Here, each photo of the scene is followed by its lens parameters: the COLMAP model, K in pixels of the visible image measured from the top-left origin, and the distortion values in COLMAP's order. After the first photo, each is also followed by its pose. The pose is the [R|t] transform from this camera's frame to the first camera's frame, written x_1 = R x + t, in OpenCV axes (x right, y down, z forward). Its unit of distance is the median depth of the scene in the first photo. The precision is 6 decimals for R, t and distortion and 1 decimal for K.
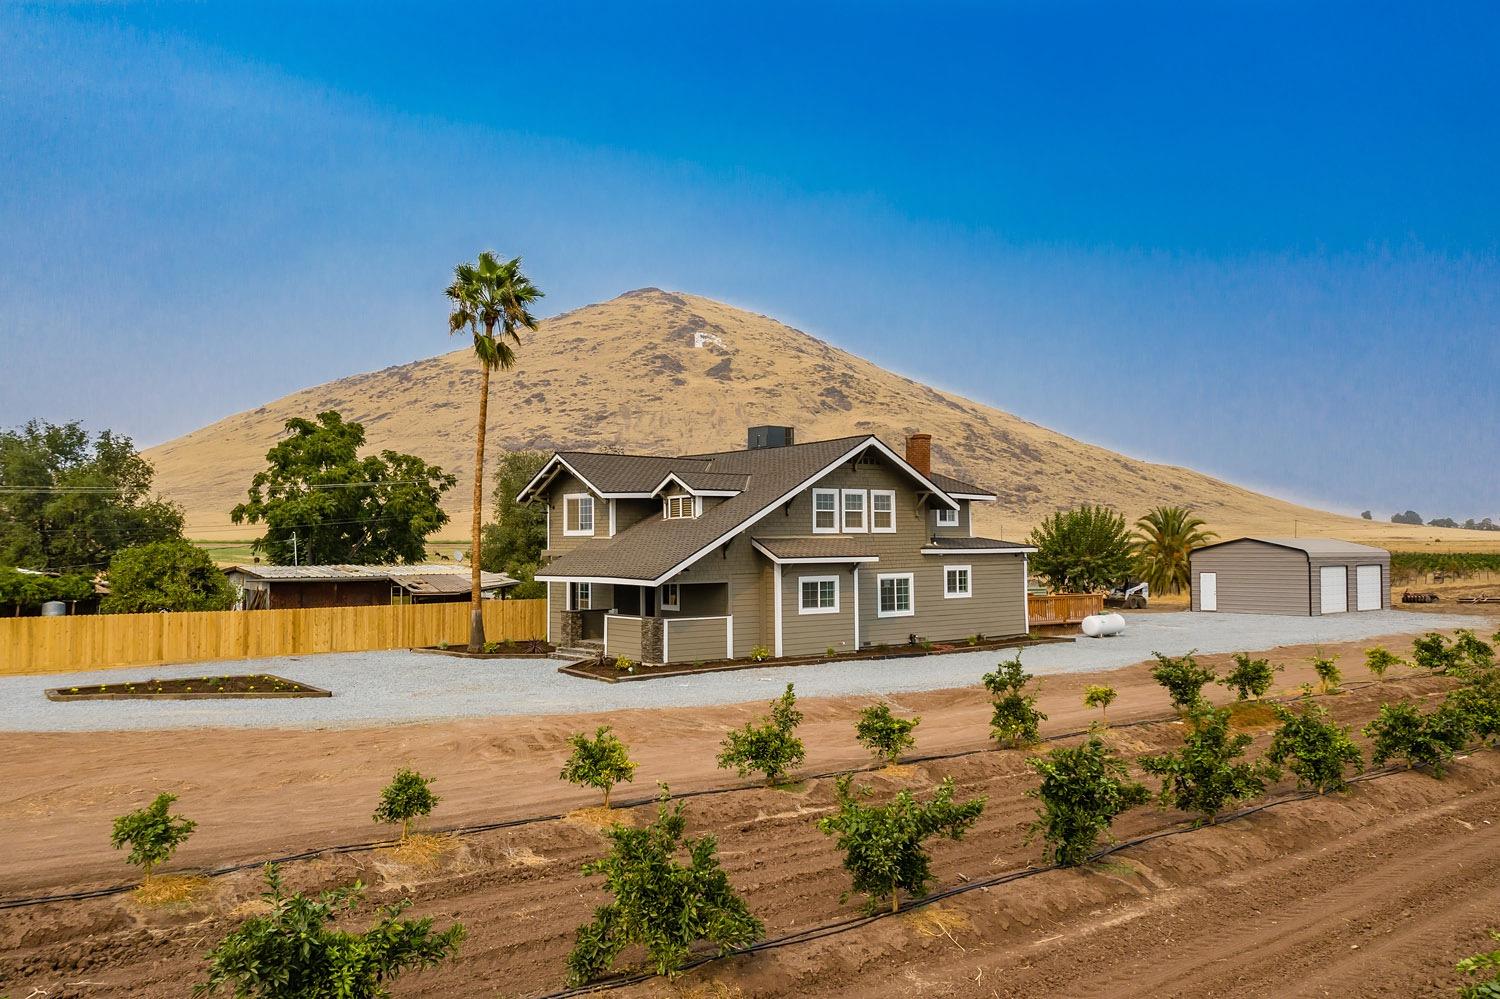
lens RADIAL K [[1214.9, 0, 748.5], [0, 1214.9, 494.1], [0, 0, 1]] dist [-0.021720, 0.008441]
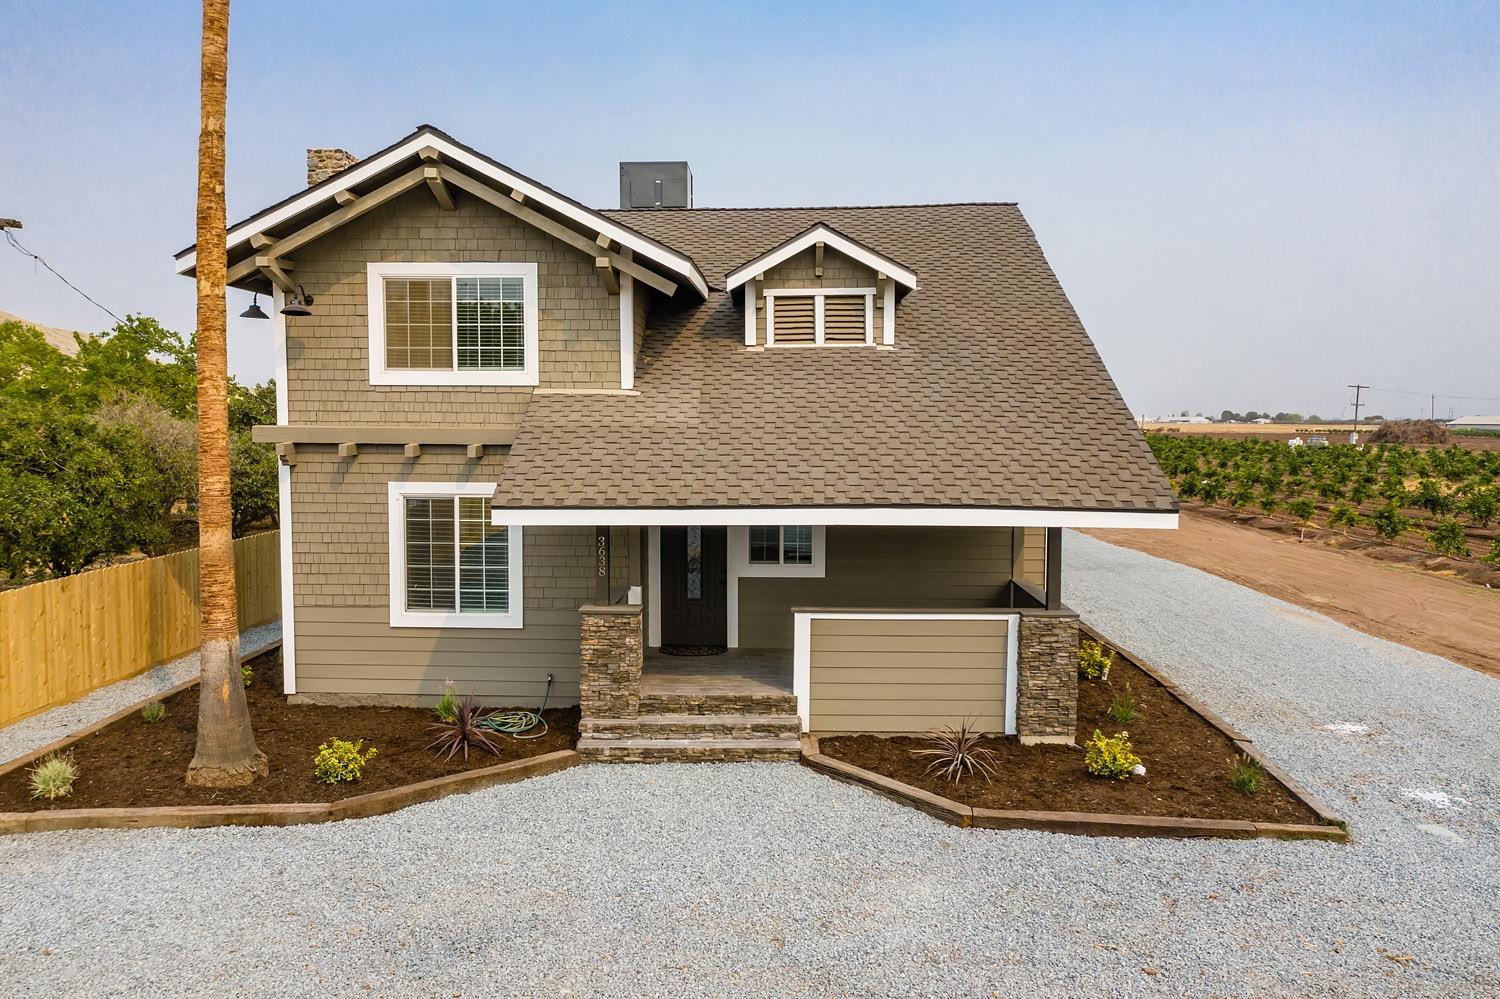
lens RADIAL K [[1197.1, 0, 747.1], [0, 1197.1, 494.3], [0, 0, 1]] dist [-0.020158, 0.008395]
pose [[0.641576, -0.043995, 0.765797, -0.278443], [-0.035979, 0.995529, 0.087335, 0.025873], [-0.766215, -0.083585, 0.637125, 0.569400]]
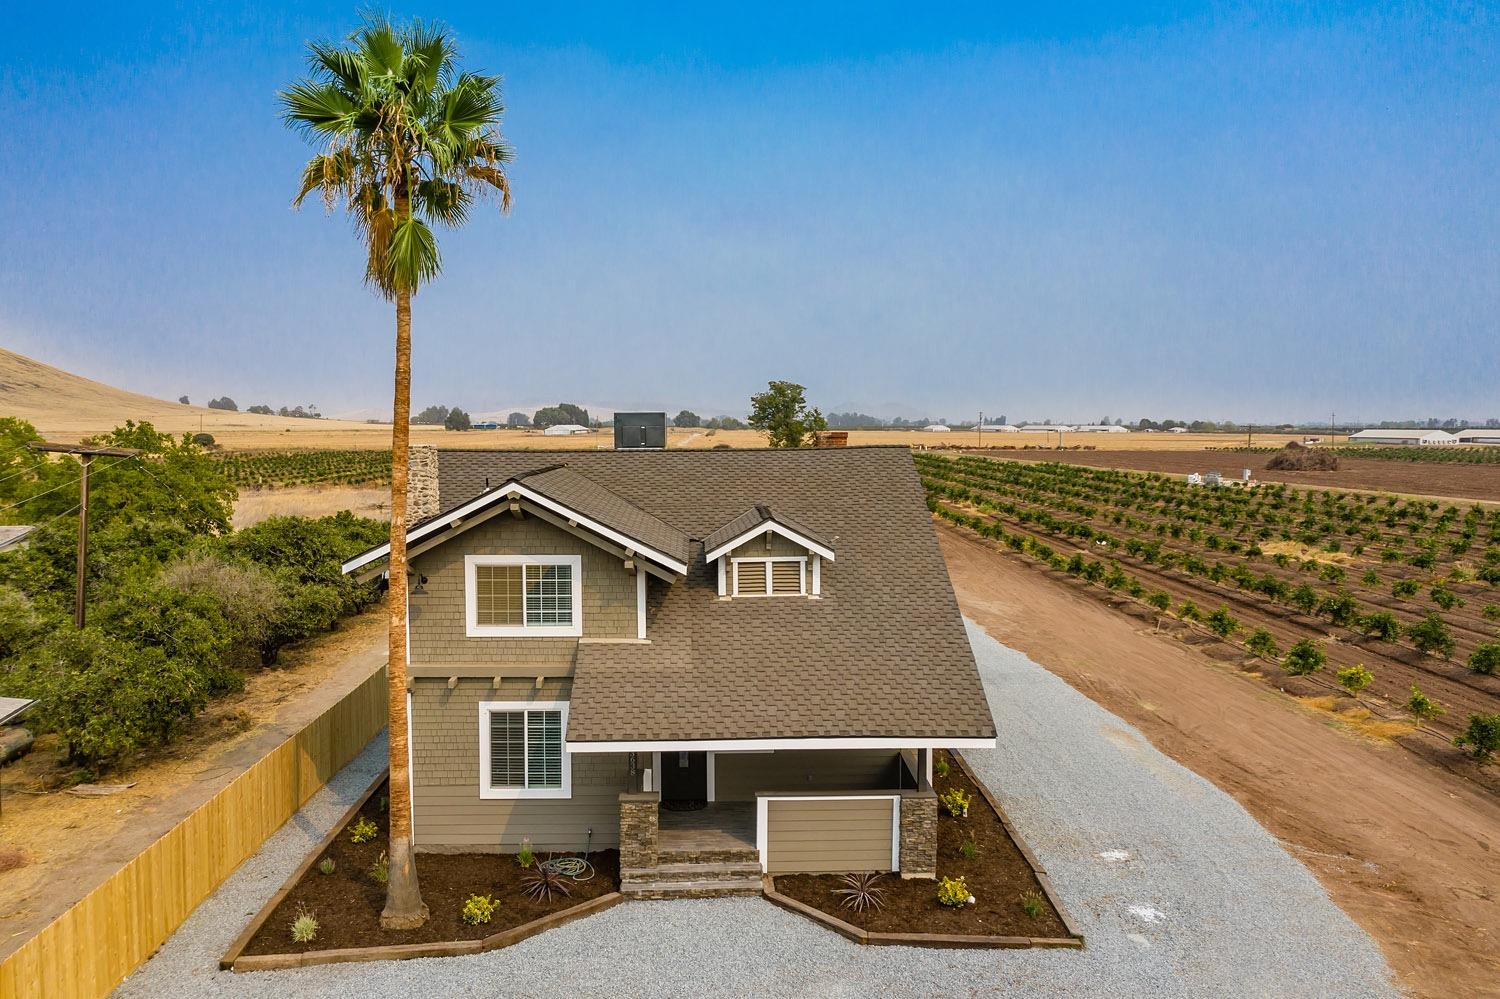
lens RADIAL K [[1214.9, 0, 748.5], [0, 1214.9, 494.1], [0, 0, 1]] dist [-0.021720, 0.008441]
pose [[0.591456, -0.045576, 0.805048, -0.394264], [-0.034704, 0.996037, 0.081884, -0.056725], [-0.805590, -0.076369, 0.587531, 0.498472]]
